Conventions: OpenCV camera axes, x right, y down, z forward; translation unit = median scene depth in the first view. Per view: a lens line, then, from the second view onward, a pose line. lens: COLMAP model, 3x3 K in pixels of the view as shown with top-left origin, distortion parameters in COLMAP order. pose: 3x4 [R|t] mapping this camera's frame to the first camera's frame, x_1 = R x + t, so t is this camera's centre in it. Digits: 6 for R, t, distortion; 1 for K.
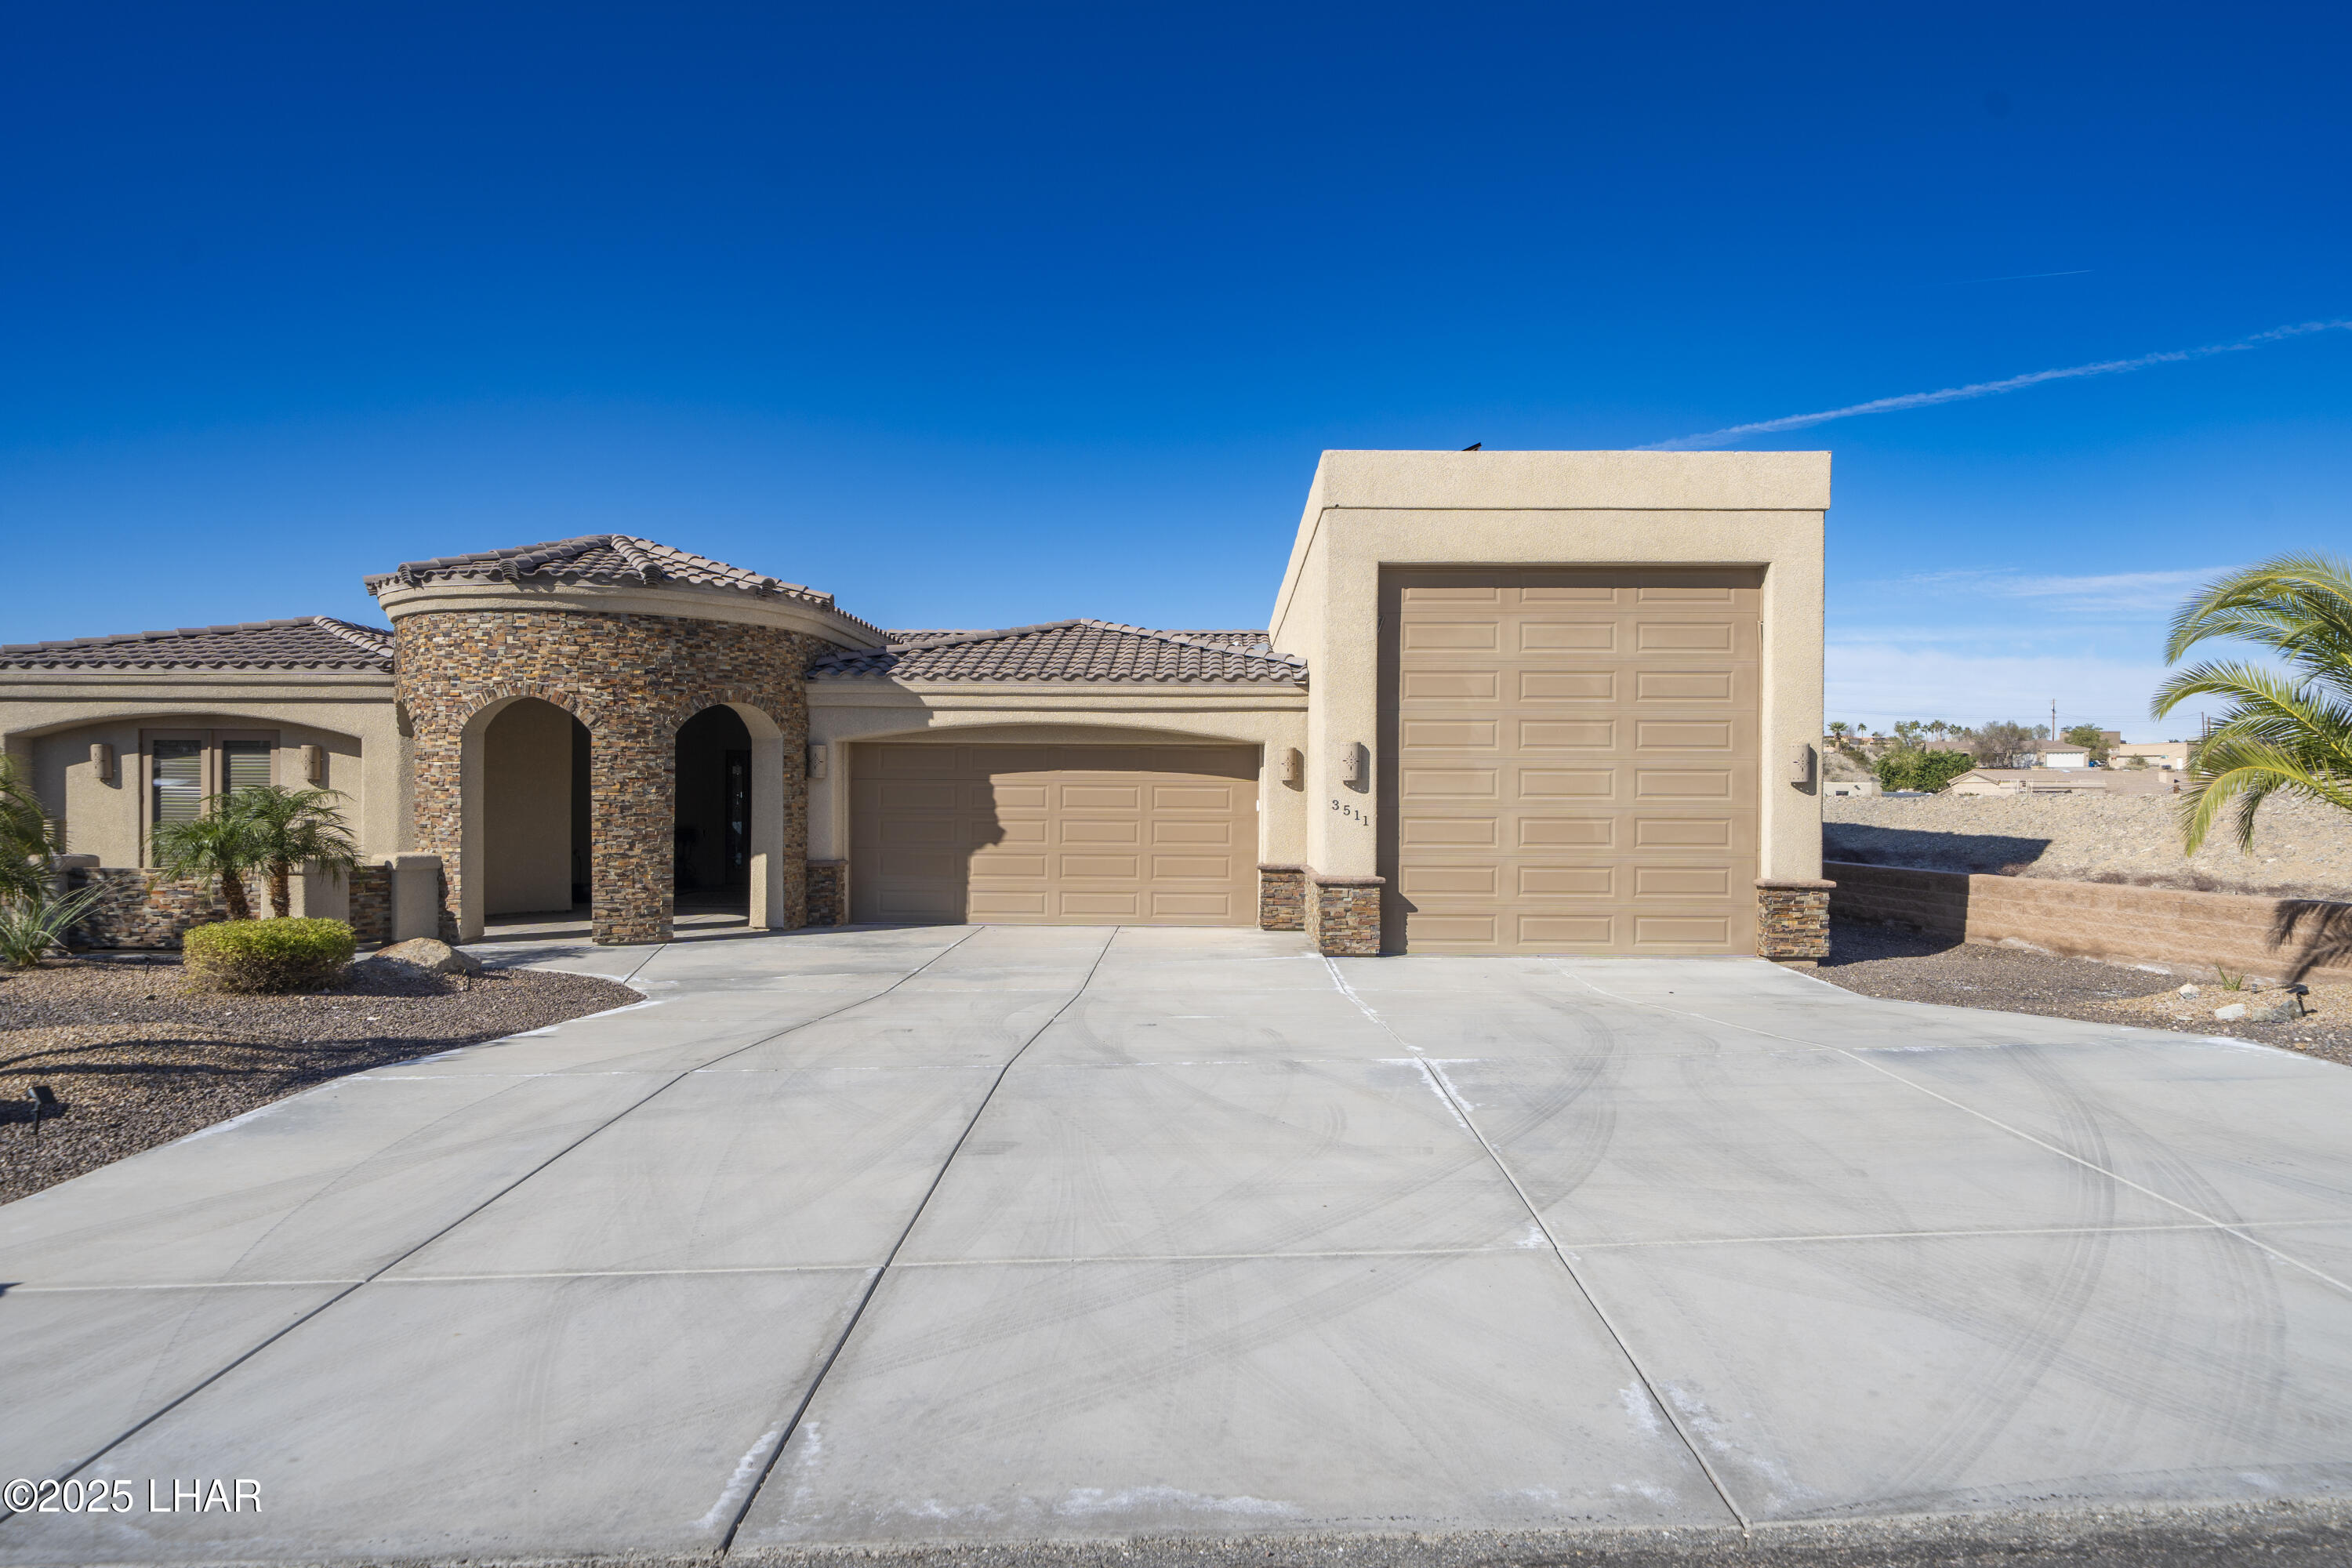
lens RADIAL K [[1418.9, 0, 1170.9], [0, 1418.9, 803.6], [0, 0, 1]] dist [0.007213, -0.002674]
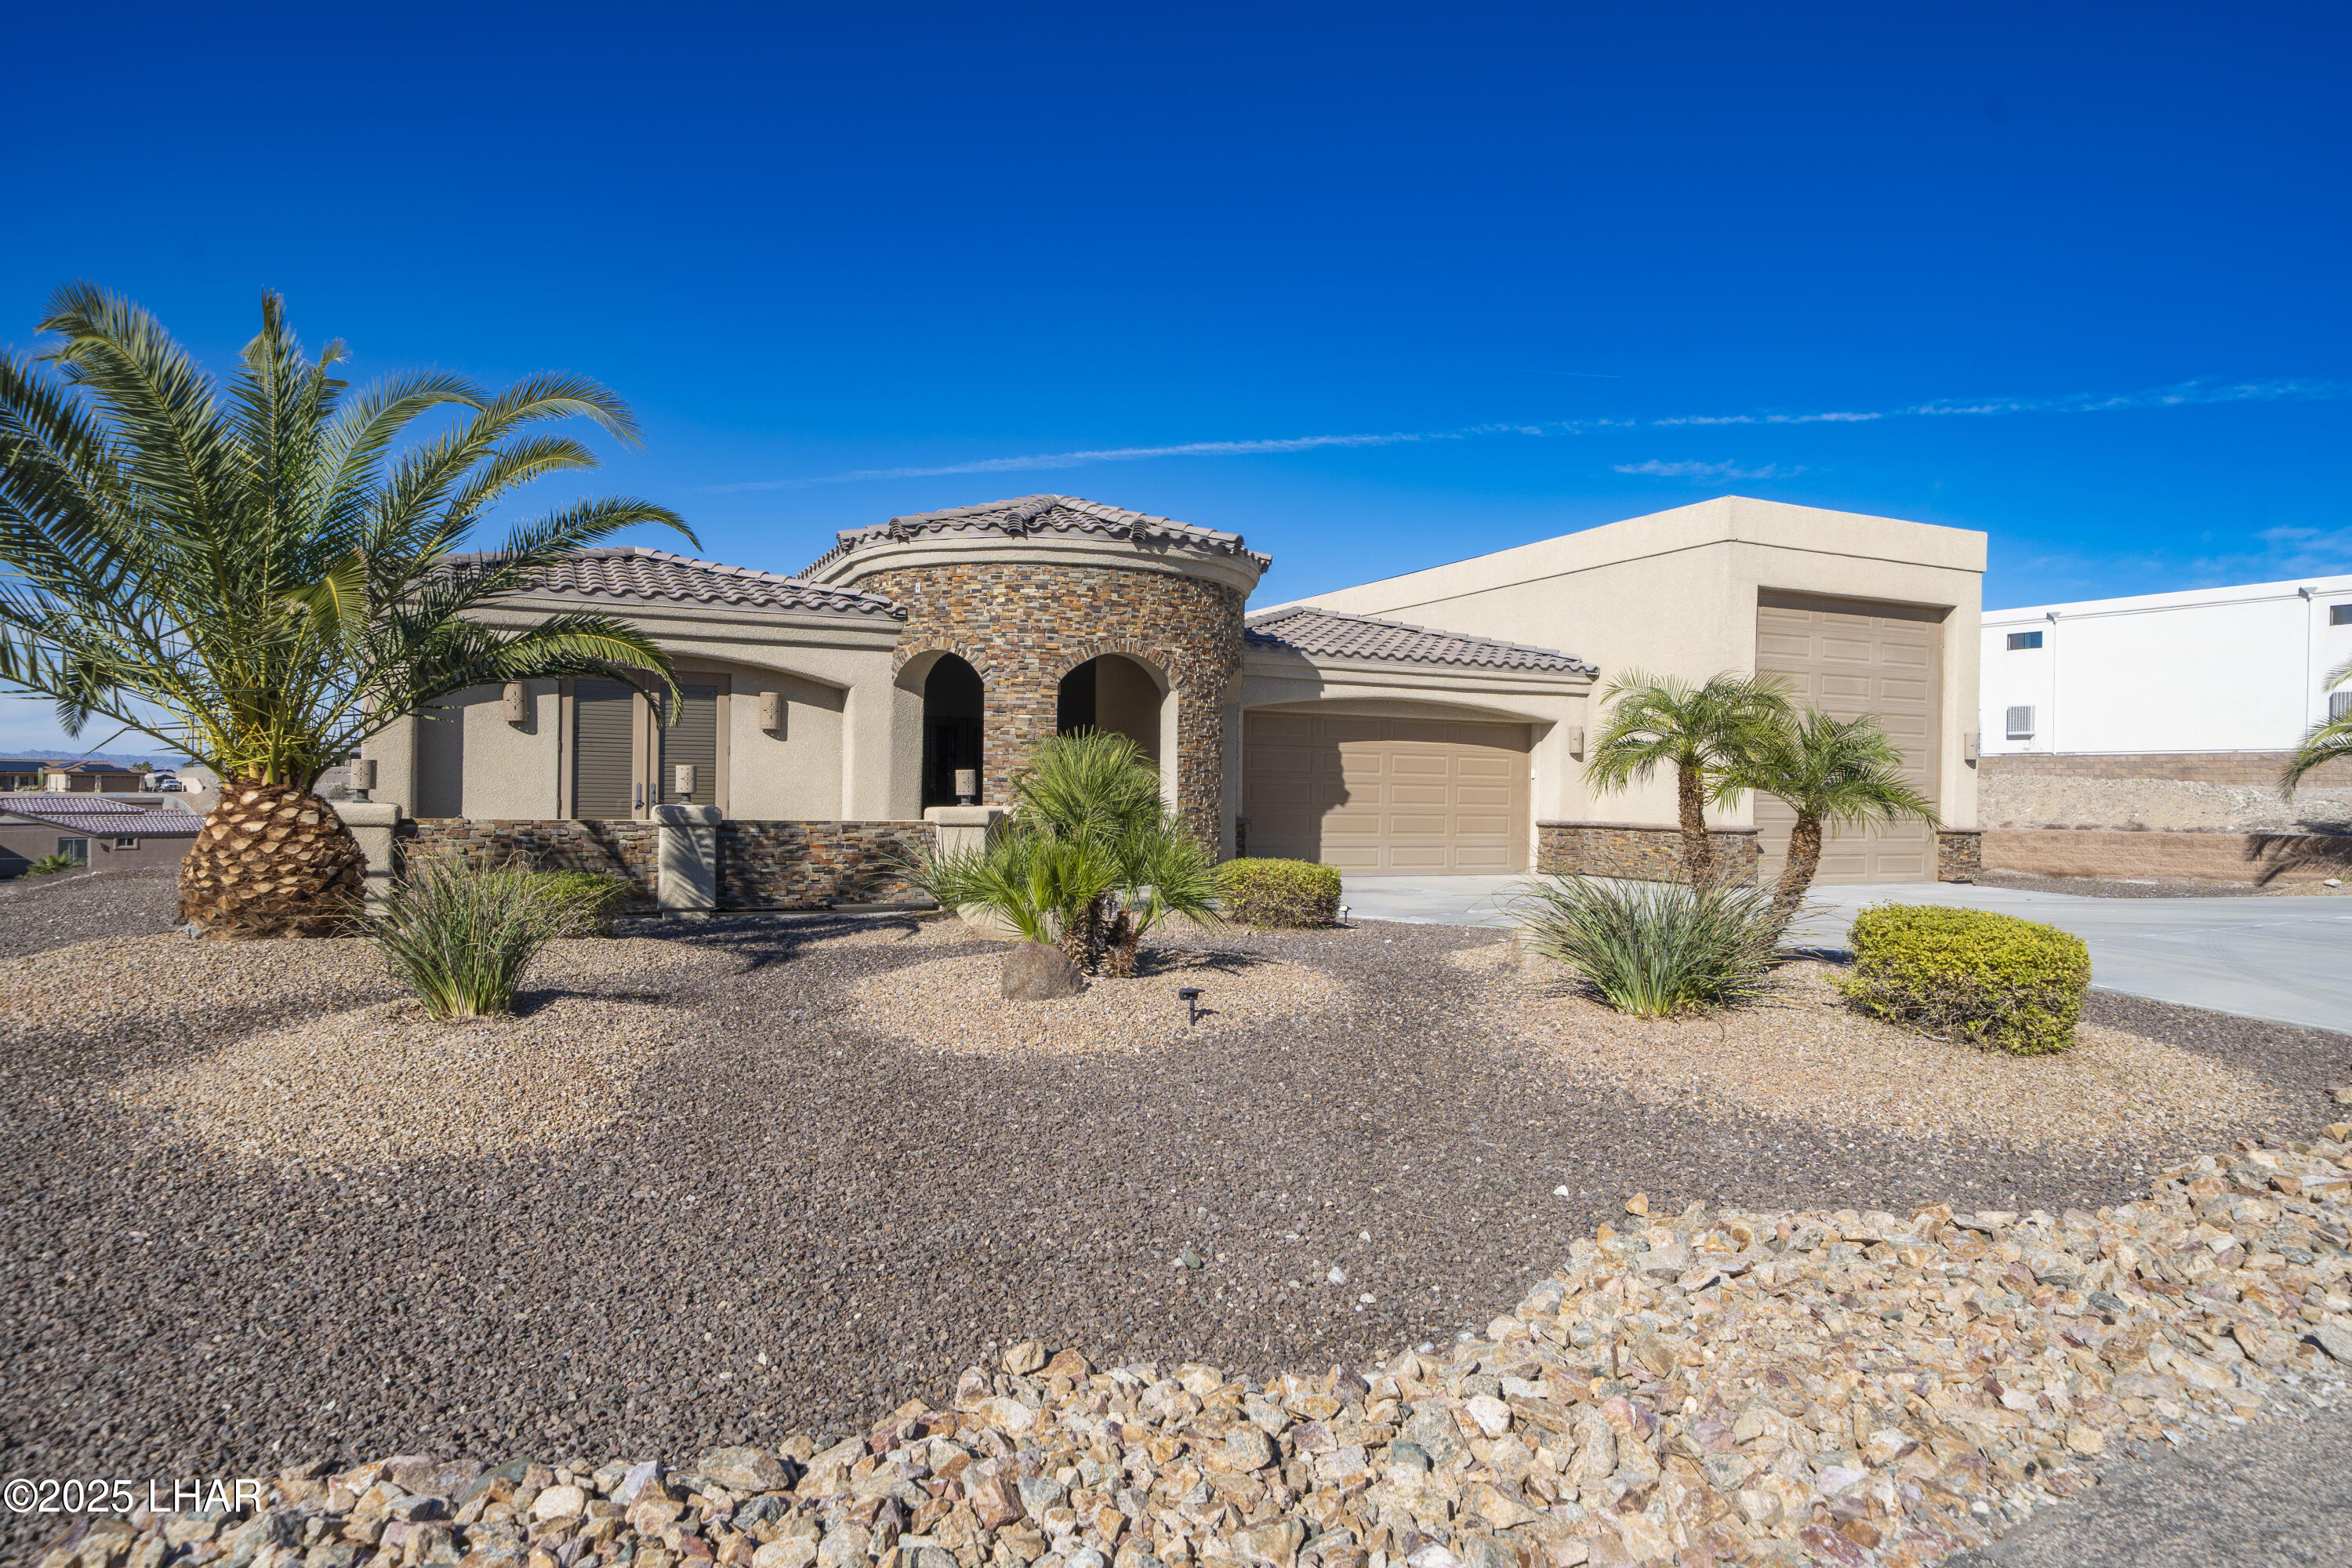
lens RADIAL K [[1418.9, 0, 1150.8], [0, 1418.9, 774.4], [0, 0, 1]] dist [0.007213, -0.002674]
pose [[0.892708, 0.013643, 0.450430, -0.878298], [-0.006510, 0.999828, -0.017383, 0.028622], [-0.450589, 0.012586, 0.892643, 0.080981]]
